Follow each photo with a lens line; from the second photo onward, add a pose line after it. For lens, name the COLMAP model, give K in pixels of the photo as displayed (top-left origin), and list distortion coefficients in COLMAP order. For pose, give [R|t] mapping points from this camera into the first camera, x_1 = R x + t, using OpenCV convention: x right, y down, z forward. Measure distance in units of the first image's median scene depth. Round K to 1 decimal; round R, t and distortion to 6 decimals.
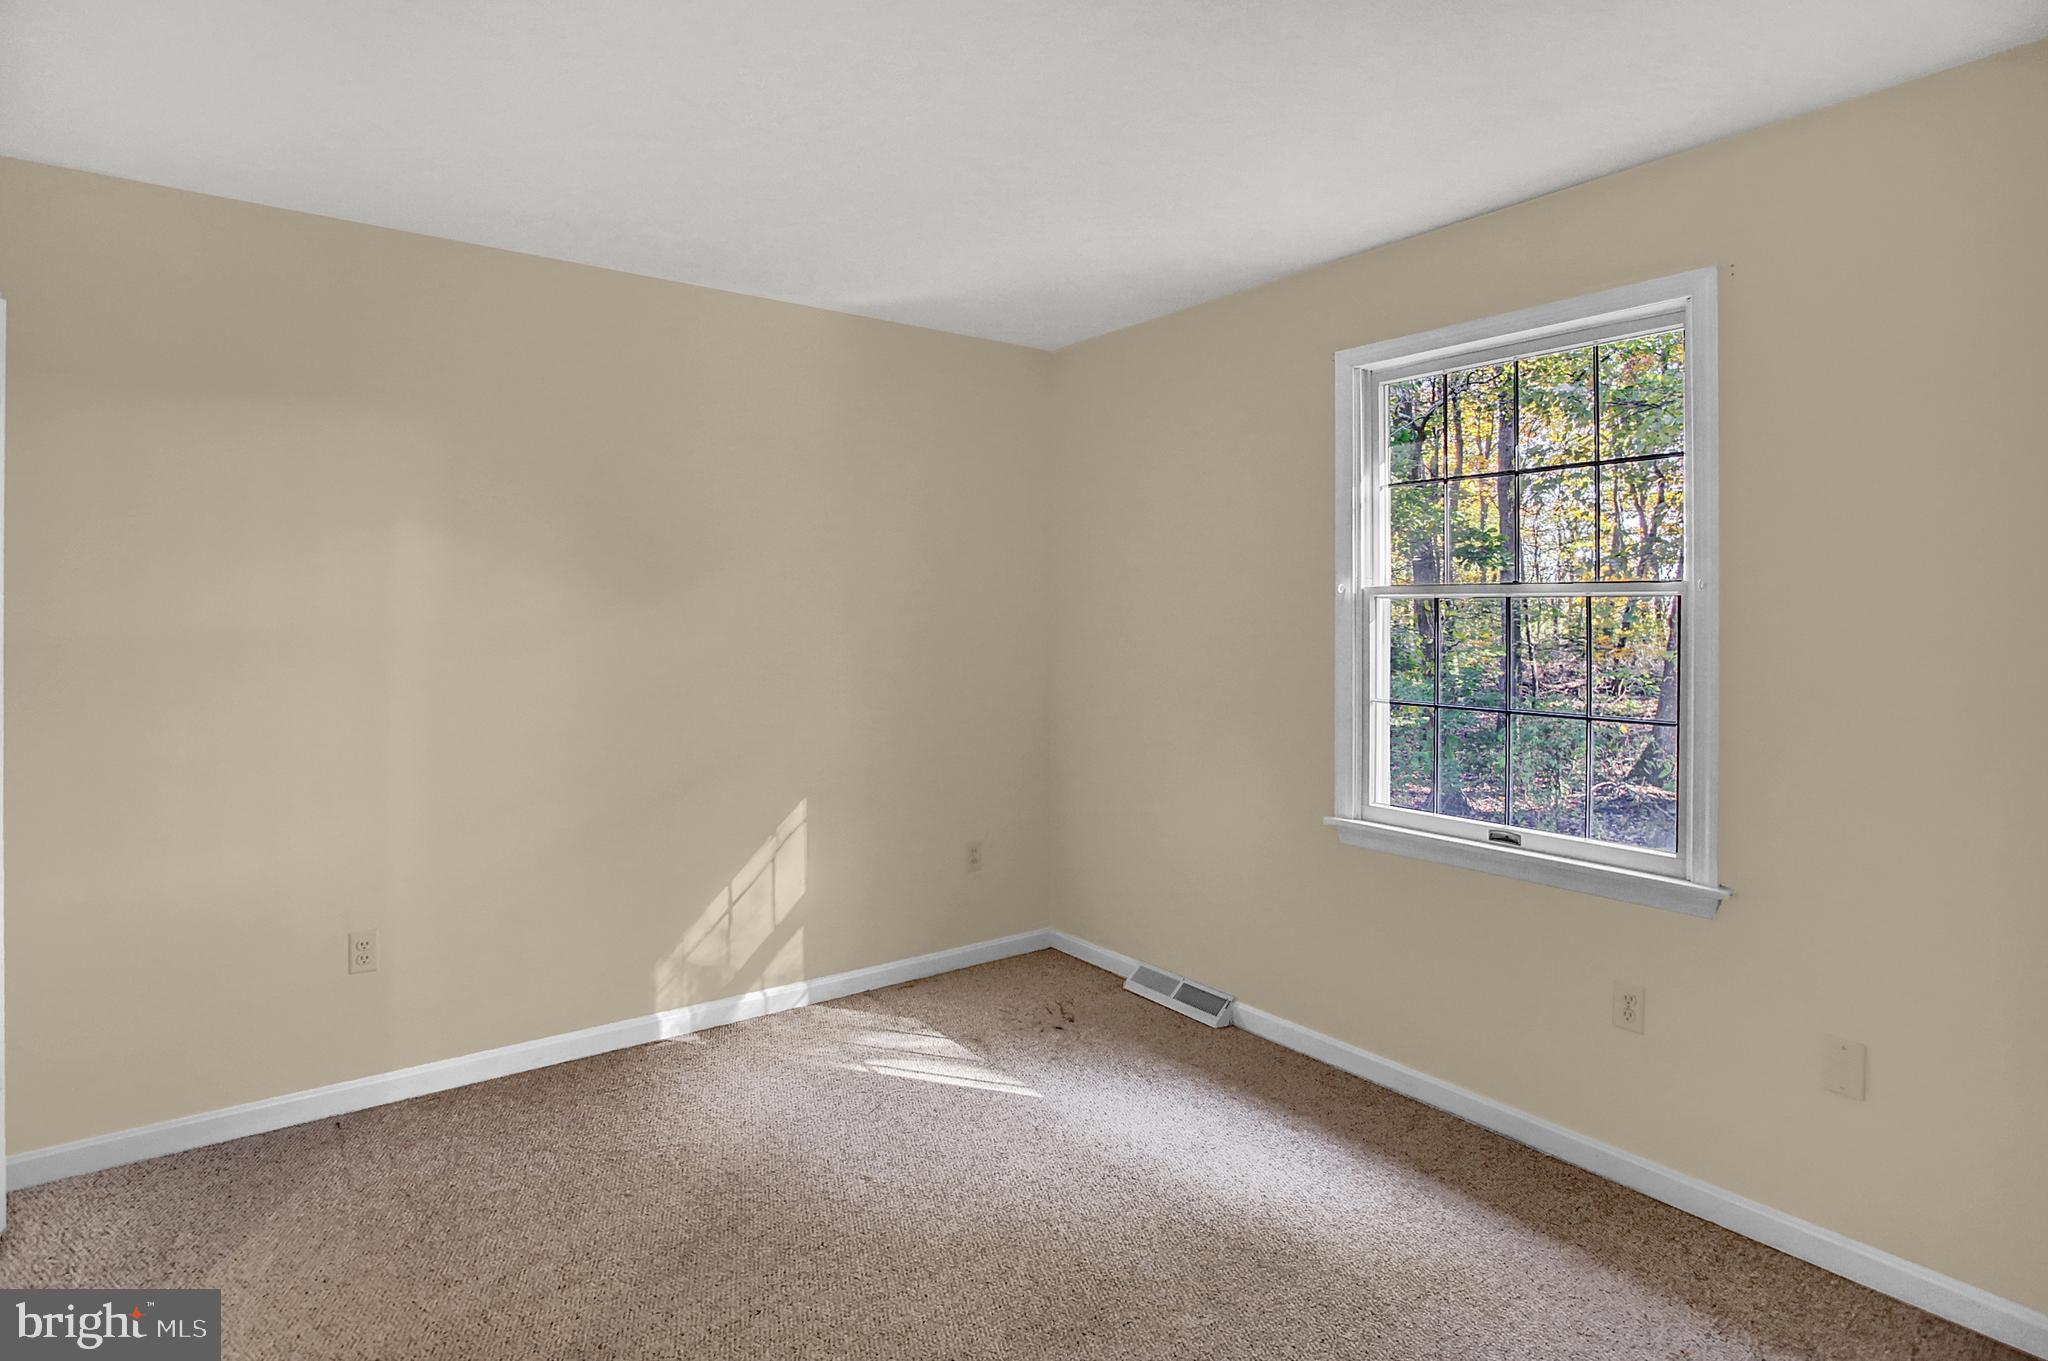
lens RADIAL K [[1050.9, 0, 1026.8], [0, 1050.9, 605.7], [0, 0, 1]] dist [-0.028944, -0.000386]
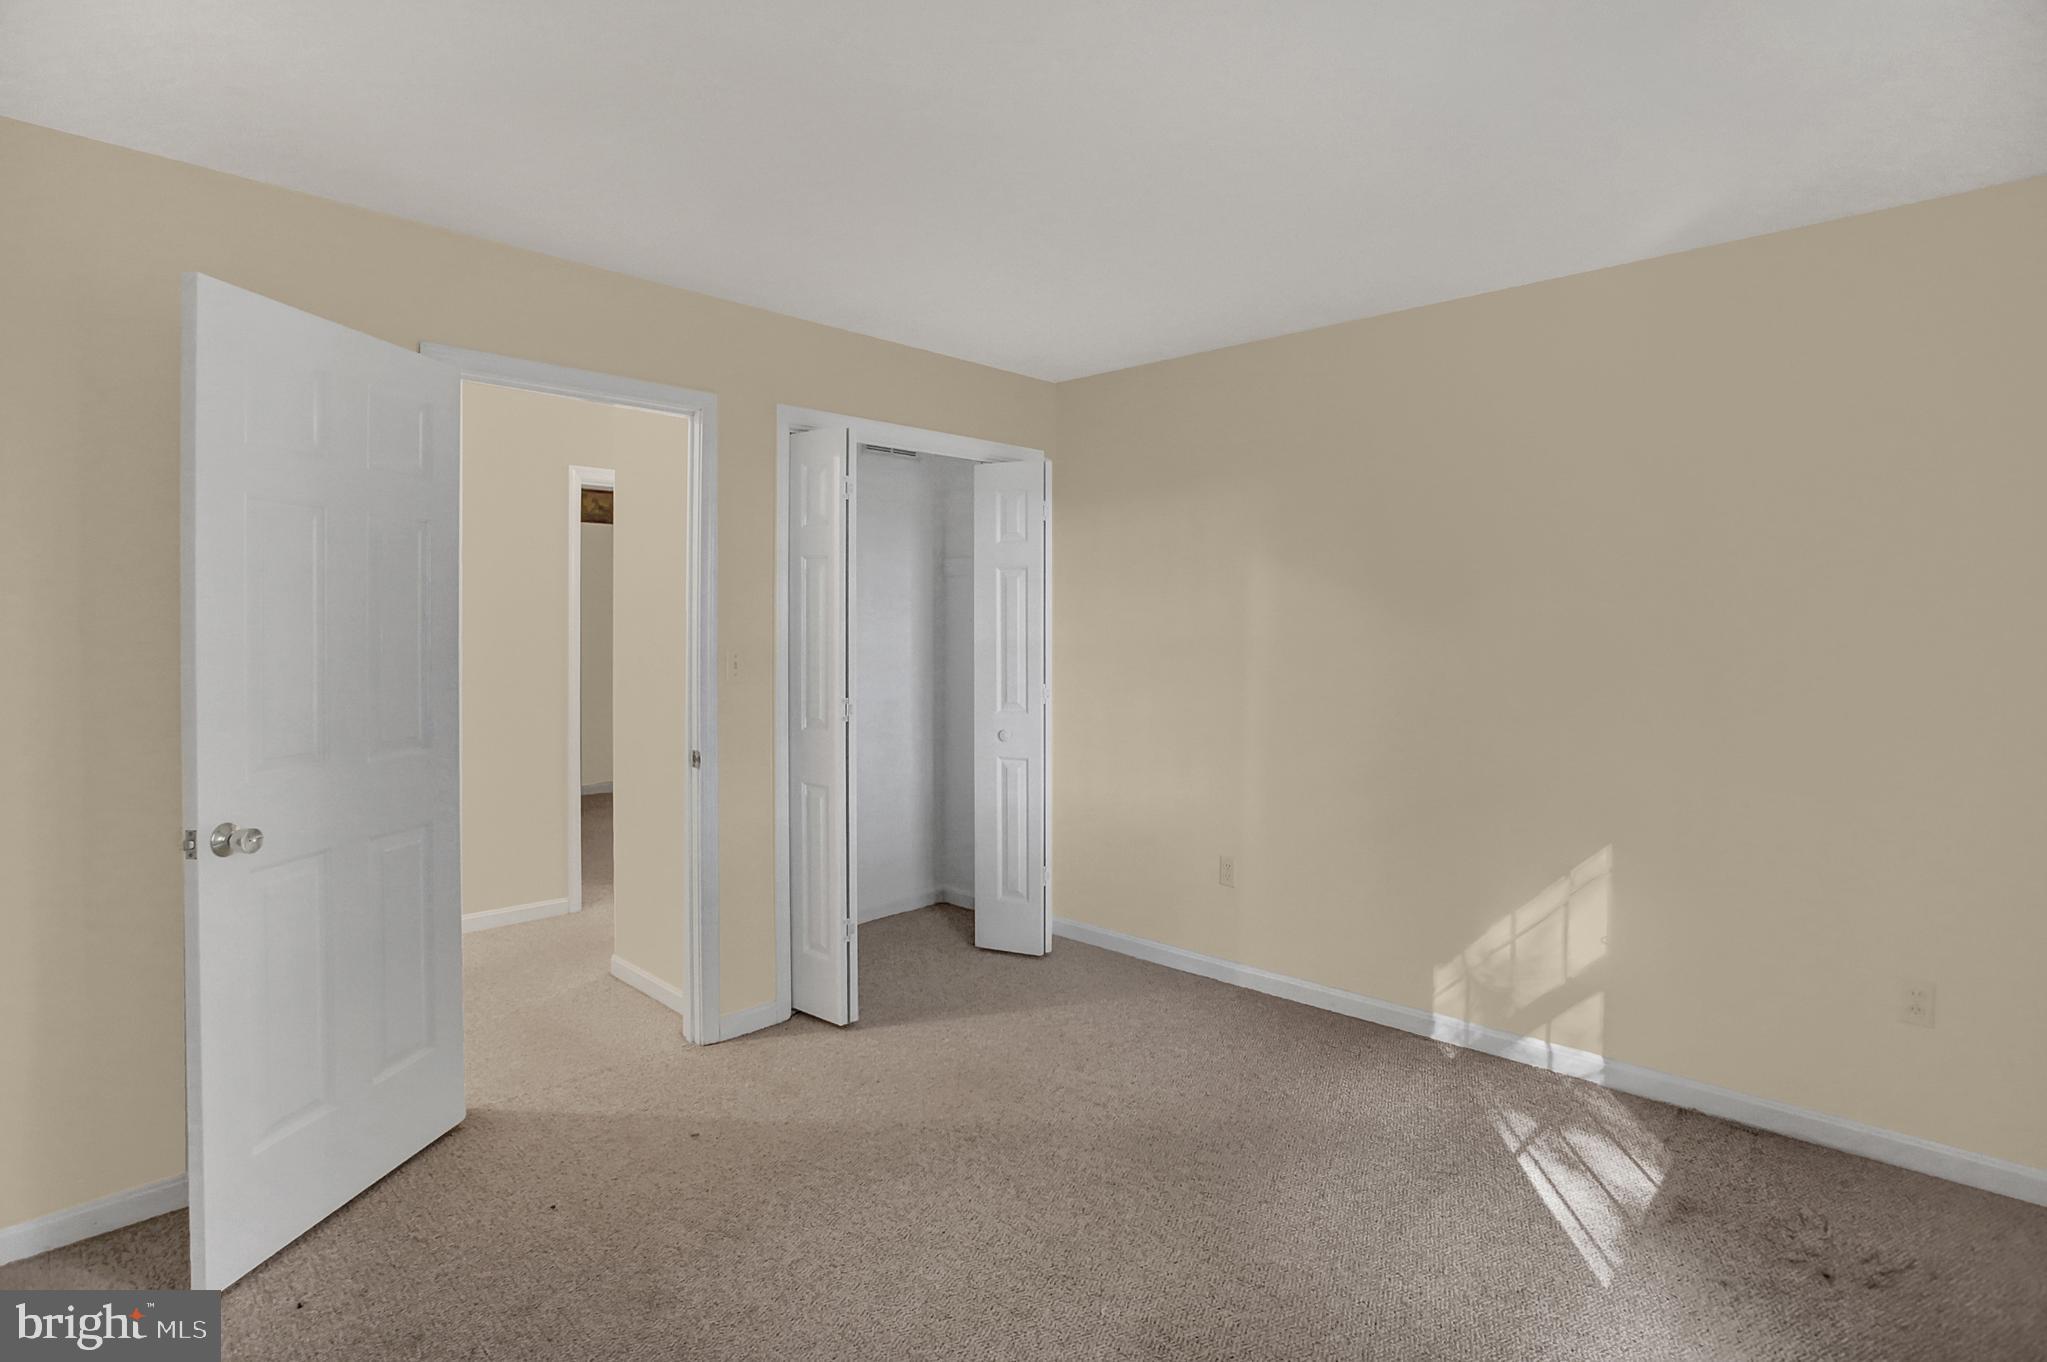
lens RADIAL K [[1028.0, 0, 1025.2], [0, 1028.0, 635.1], [0, 0, 1]] dist [-0.066224, 0.028587]
pose [[0.145026, 0.000763, -0.989428, 0.569964], [0.003464, 0.999993, 0.001278, 0.011725], [0.989422, -0.003613, 0.145022, 0.444247]]
